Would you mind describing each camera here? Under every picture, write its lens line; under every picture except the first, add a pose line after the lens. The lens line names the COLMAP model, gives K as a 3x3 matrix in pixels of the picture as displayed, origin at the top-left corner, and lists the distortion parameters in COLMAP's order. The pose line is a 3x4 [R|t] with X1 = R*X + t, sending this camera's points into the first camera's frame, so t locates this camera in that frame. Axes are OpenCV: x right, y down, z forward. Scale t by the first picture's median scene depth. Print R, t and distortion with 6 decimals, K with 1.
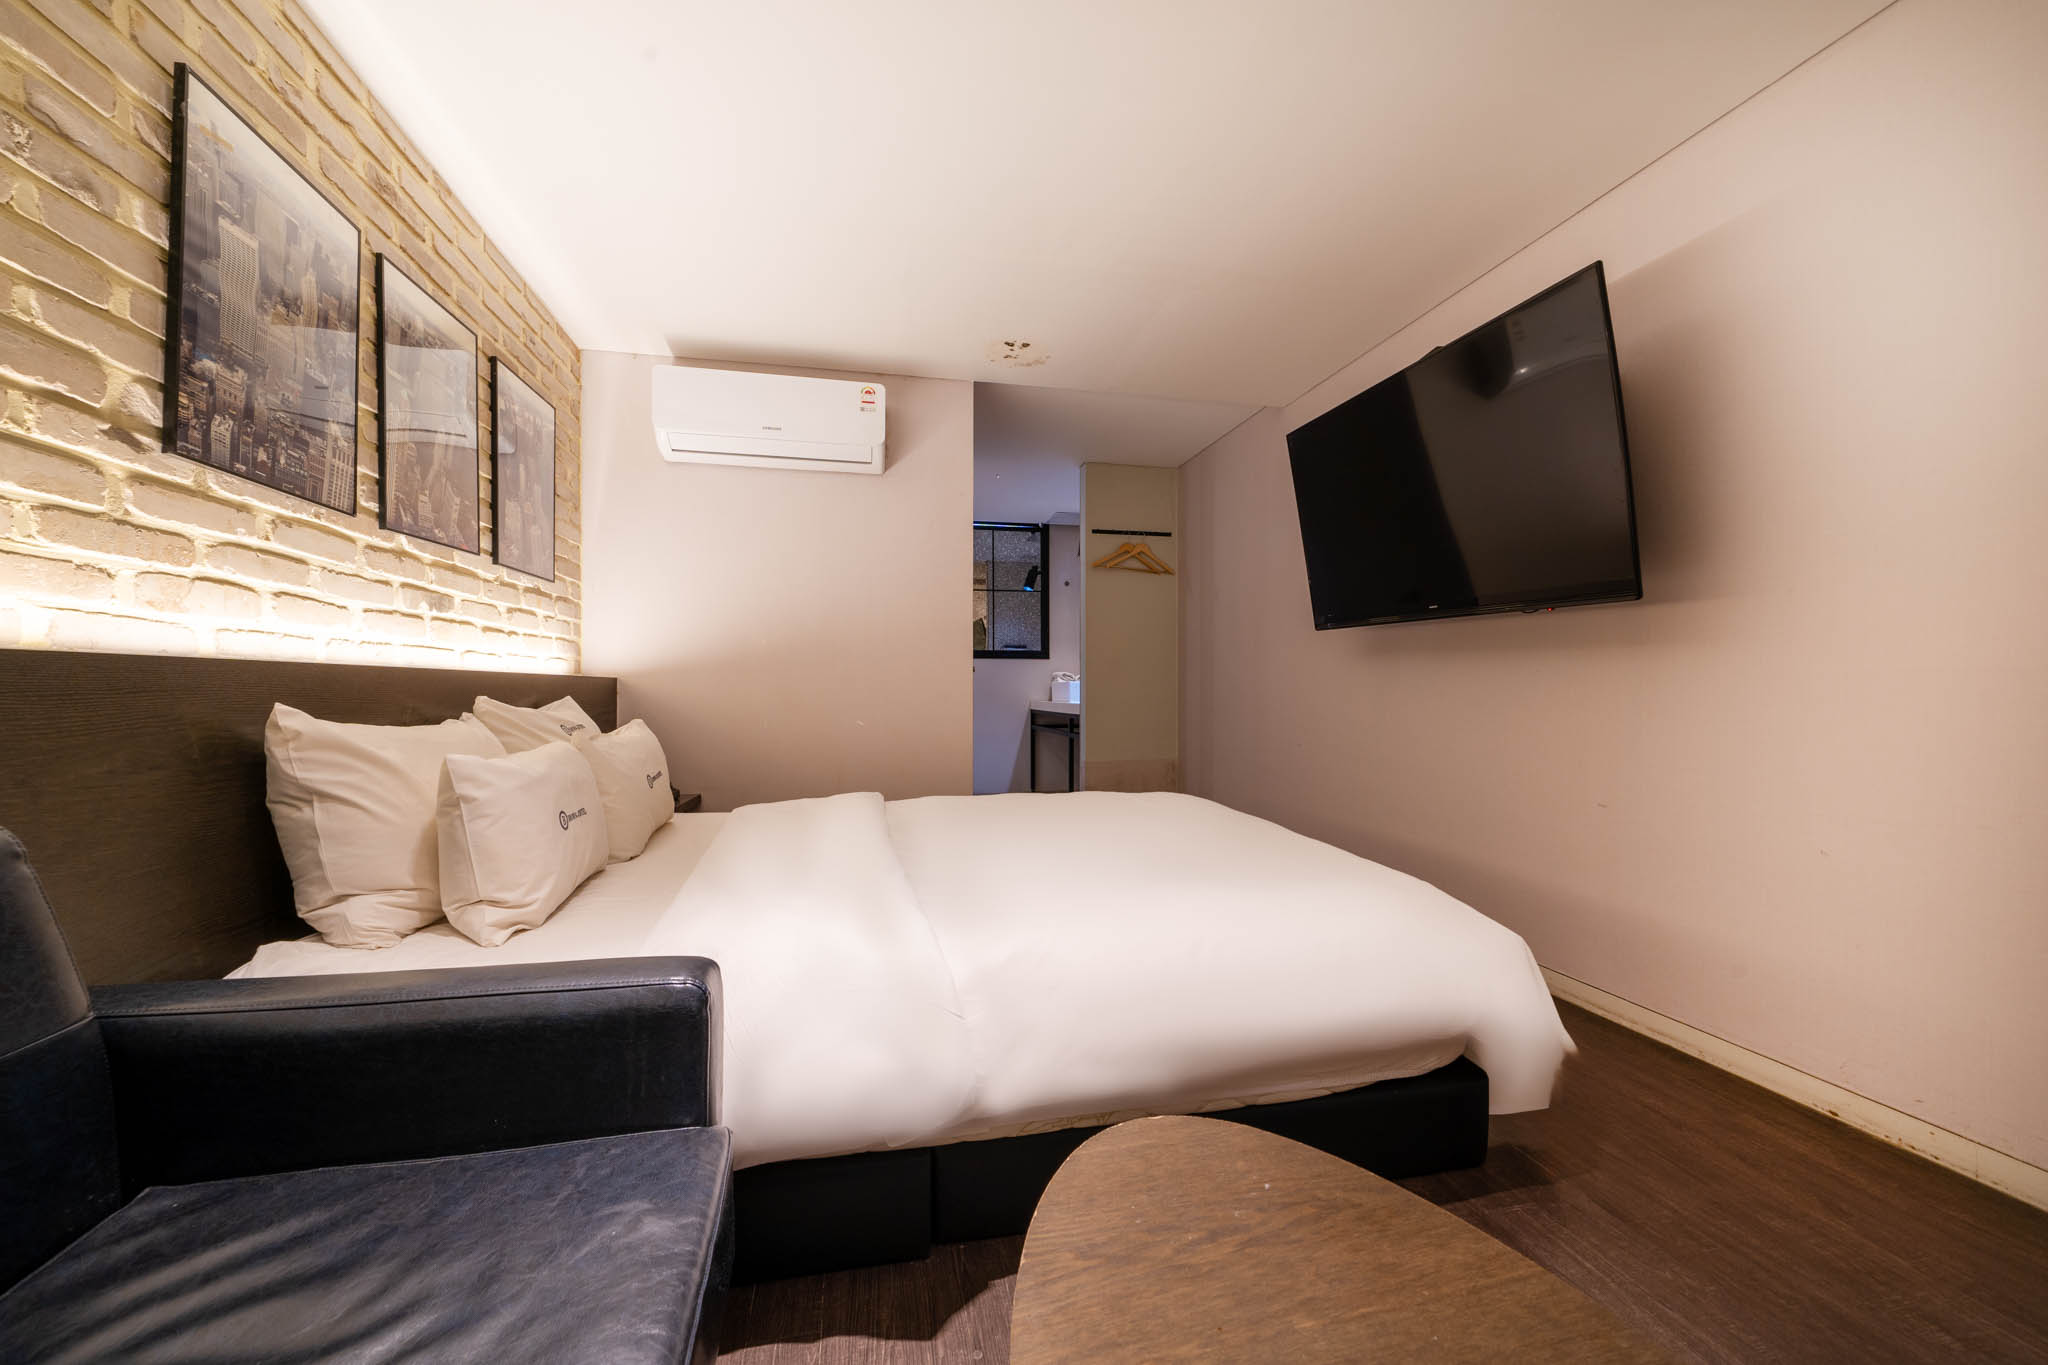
lens RADIAL K [[768.0, 0, 1014.0], [0, 768.0, 693.1], [0, 0, 1]] dist [-0.007353, 0.000158]
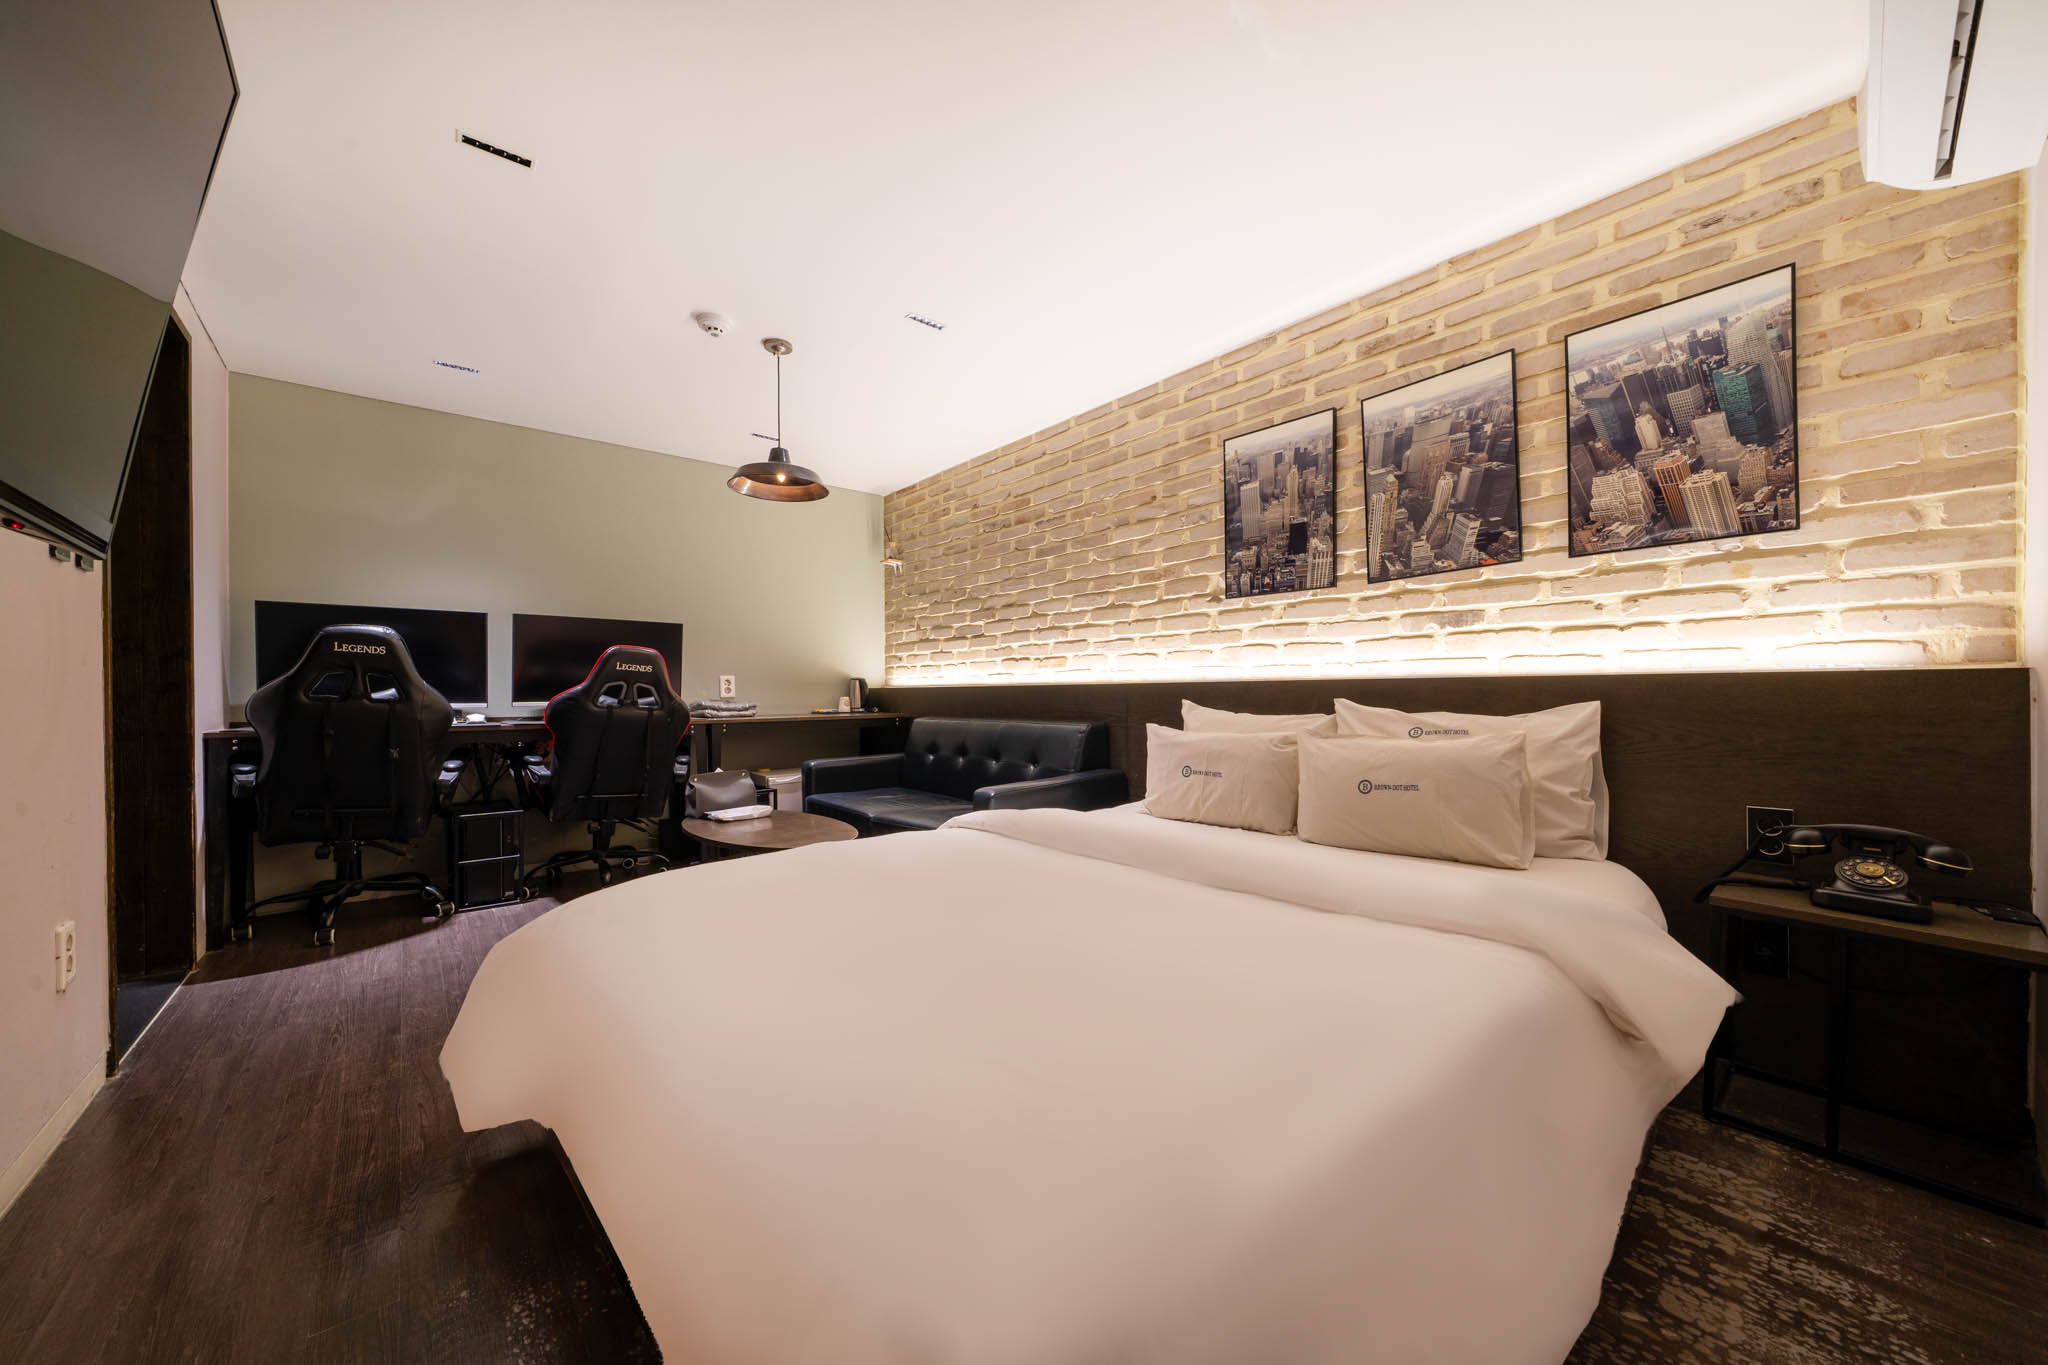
lens RADIAL K [[716.5, 0, 1015.7], [0, 716.5, 693.7], [0, 0, 1]] dist [-0.010174, -0.000208]
pose [[-0.879097, 0.004947, -0.476617, 0.515998], [0.001986, 0.999975, 0.006716, -0.017920], [0.476639, 0.004958, -0.879085, 2.284052]]
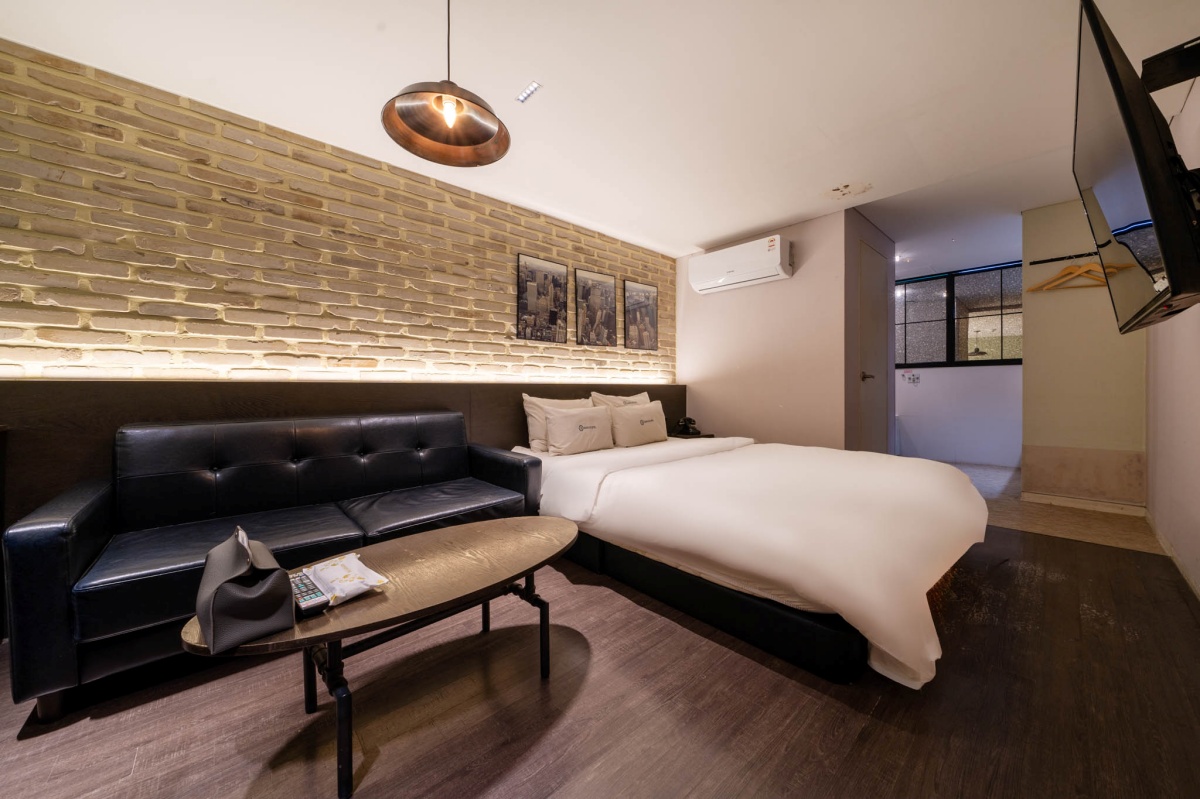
lens RADIAL K [[419.8, 0, 596.9], [0, 419.8, 389.2], [0, 0, 1]] dist [-0.010174, -0.000208]
pose [[0.501280, -0.004729, -0.865272, 1.103762], [0.000405, 0.999986, -0.005231, 0.001971], [0.865285, 0.002271, 0.501275, 0.121786]]
